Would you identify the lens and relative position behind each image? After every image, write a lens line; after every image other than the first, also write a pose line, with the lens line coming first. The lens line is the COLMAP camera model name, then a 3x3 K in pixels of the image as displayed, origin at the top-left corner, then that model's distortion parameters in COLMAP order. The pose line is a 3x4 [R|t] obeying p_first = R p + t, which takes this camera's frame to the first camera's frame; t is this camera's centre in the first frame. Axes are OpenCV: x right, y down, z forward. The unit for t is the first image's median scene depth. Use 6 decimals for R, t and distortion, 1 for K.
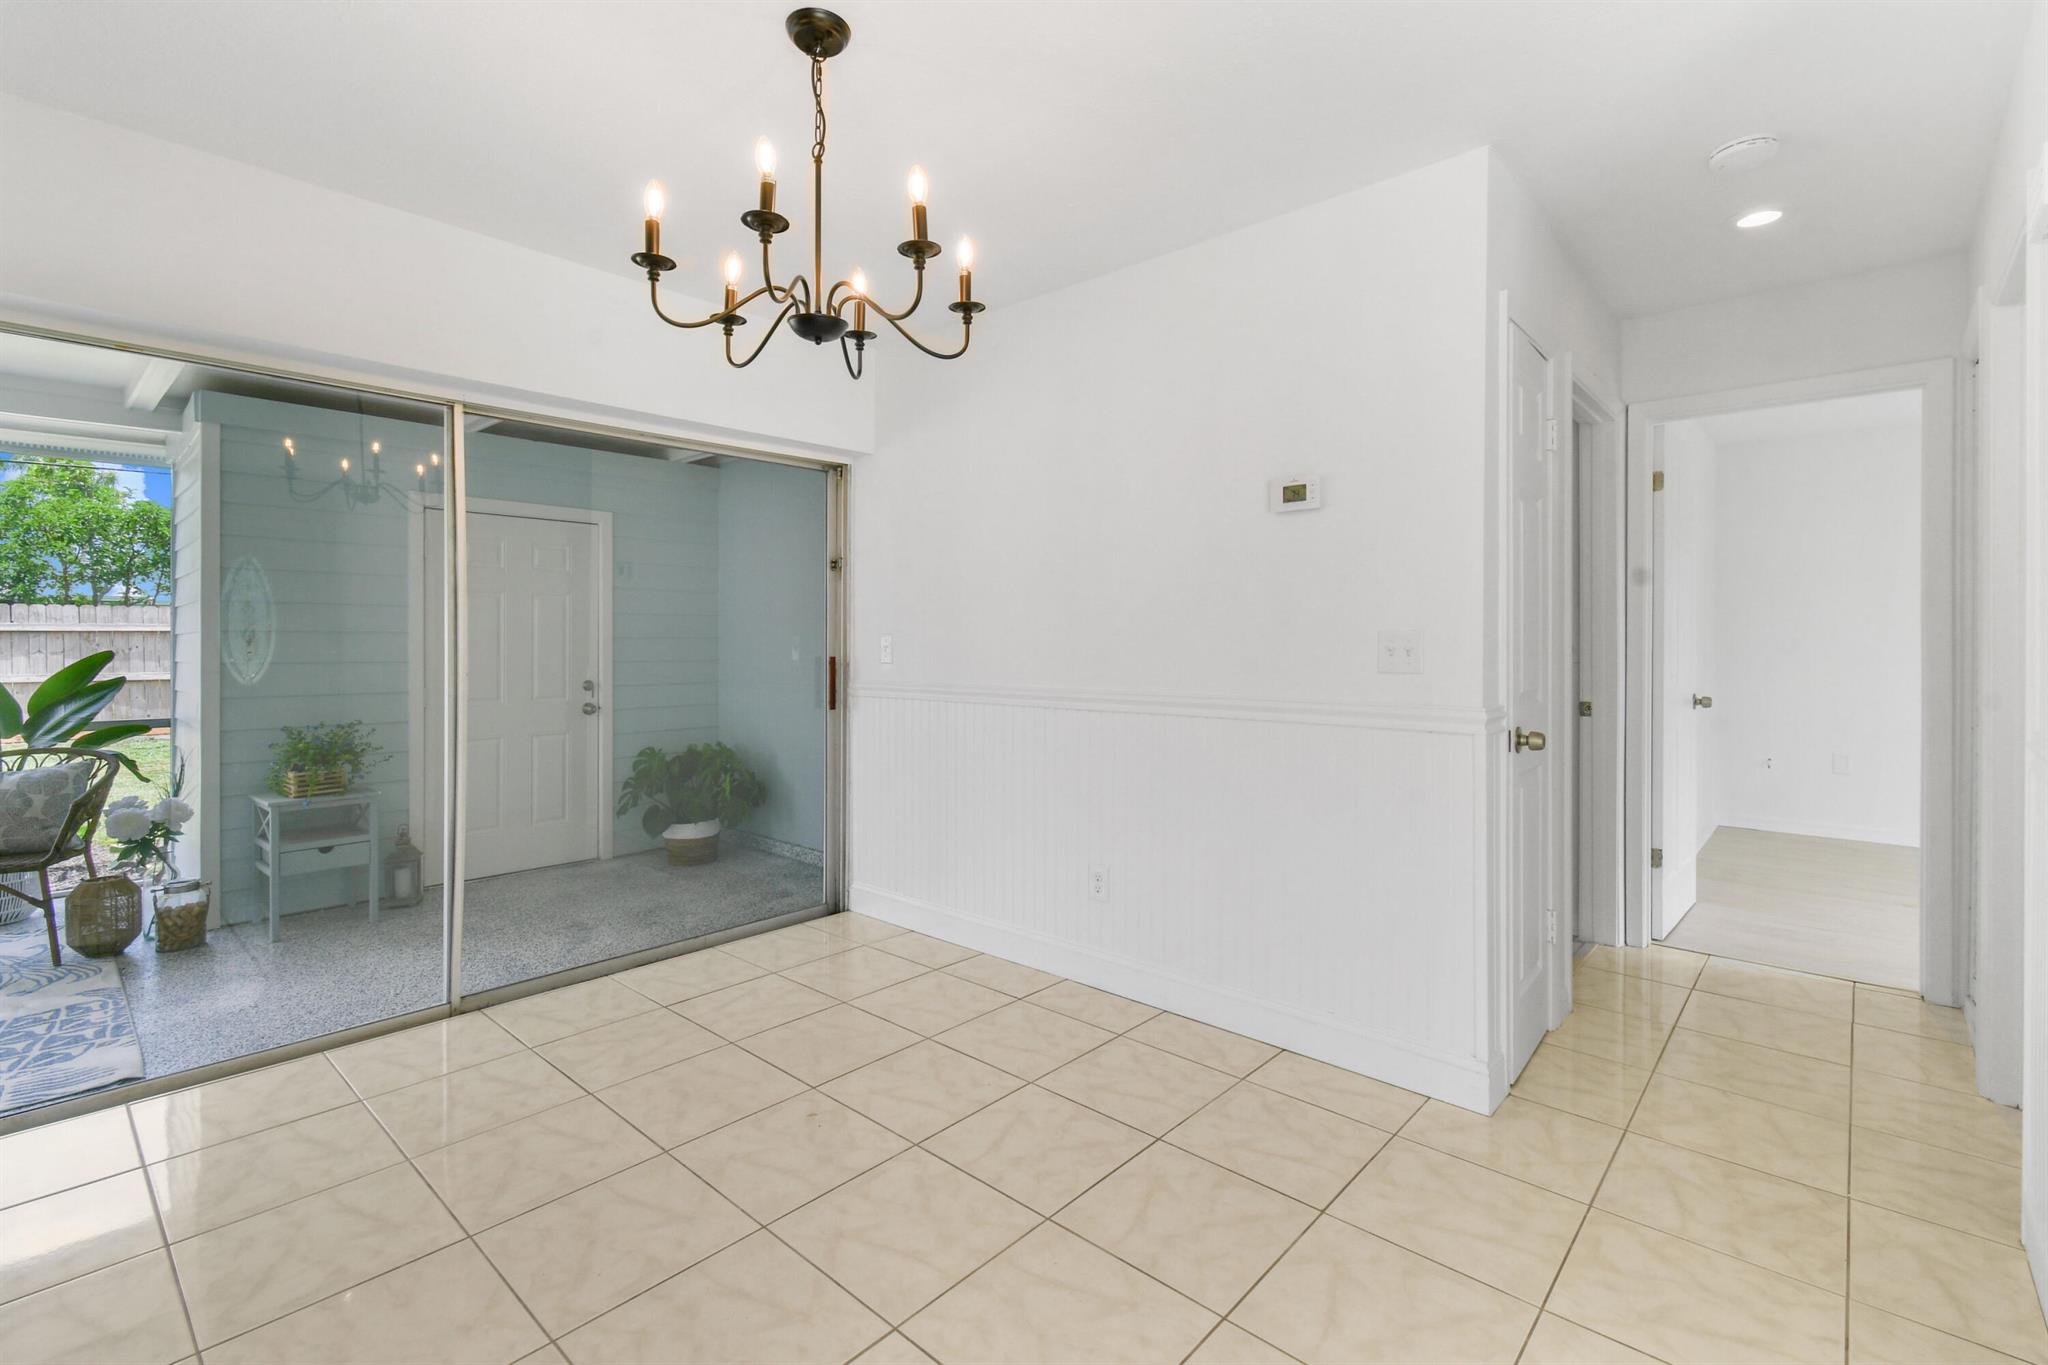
lens RADIAL K [[915.8, 0, 1017.0], [0, 915.8, 664.8], [0, 0, 1]] dist [-0.000137, -0.005861]
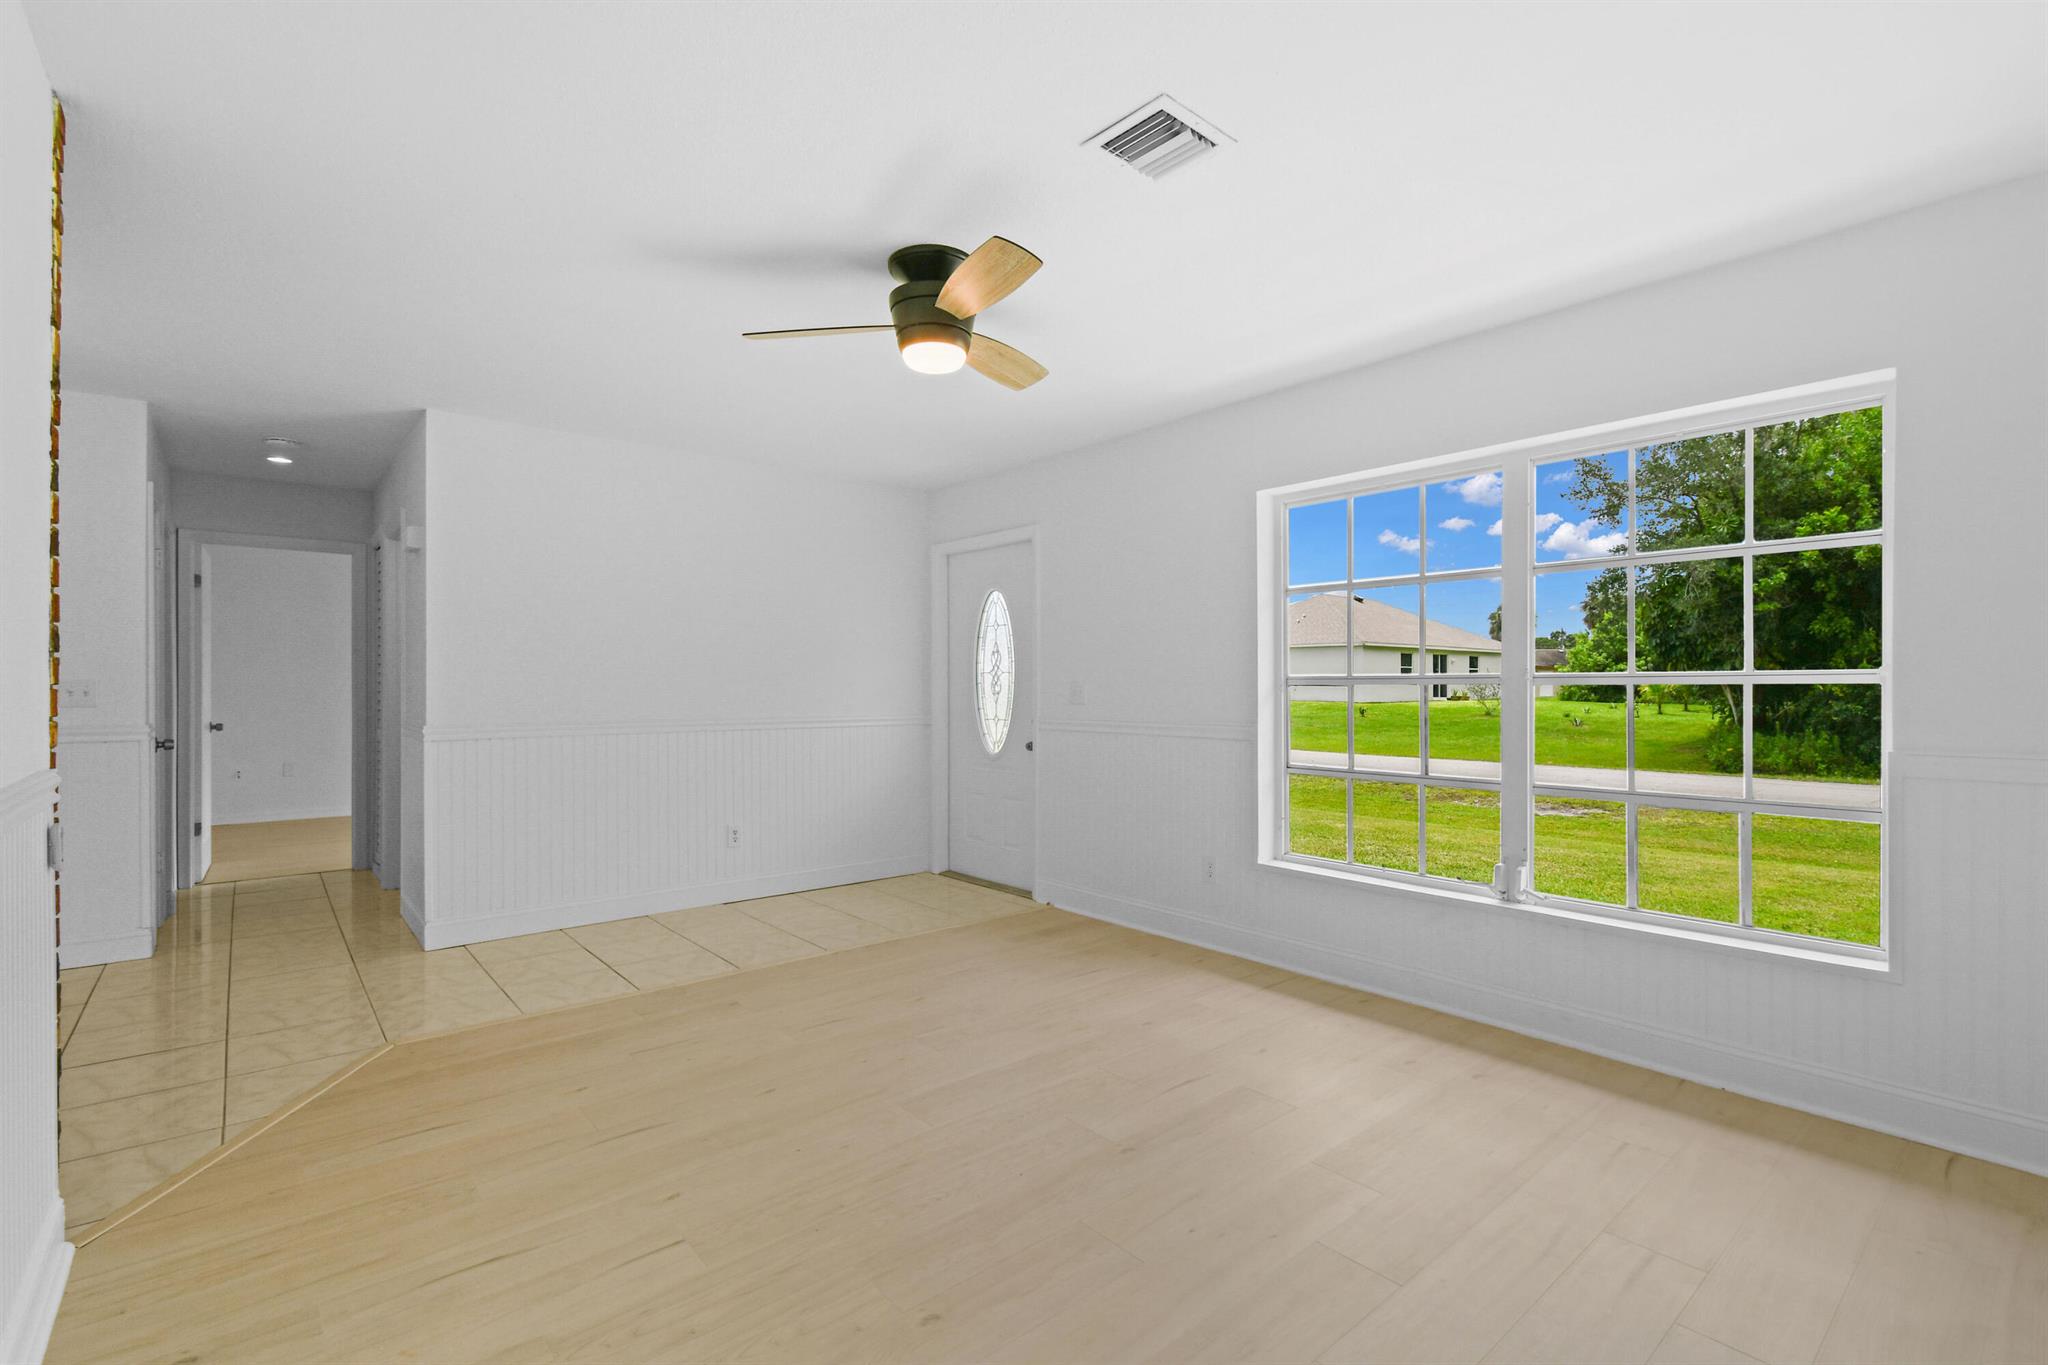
lens RADIAL K [[915.8, 0, 1017.0], [0, 915.8, 664.8], [0, 0, 1]] dist [-0.000137, -0.005861]
pose [[0.135042, 0.025502, 0.990512, -0.717503], [0.018401, 0.999432, -0.028241, 0.007457], [-0.990669, 0.022040, 0.134496, -0.642713]]
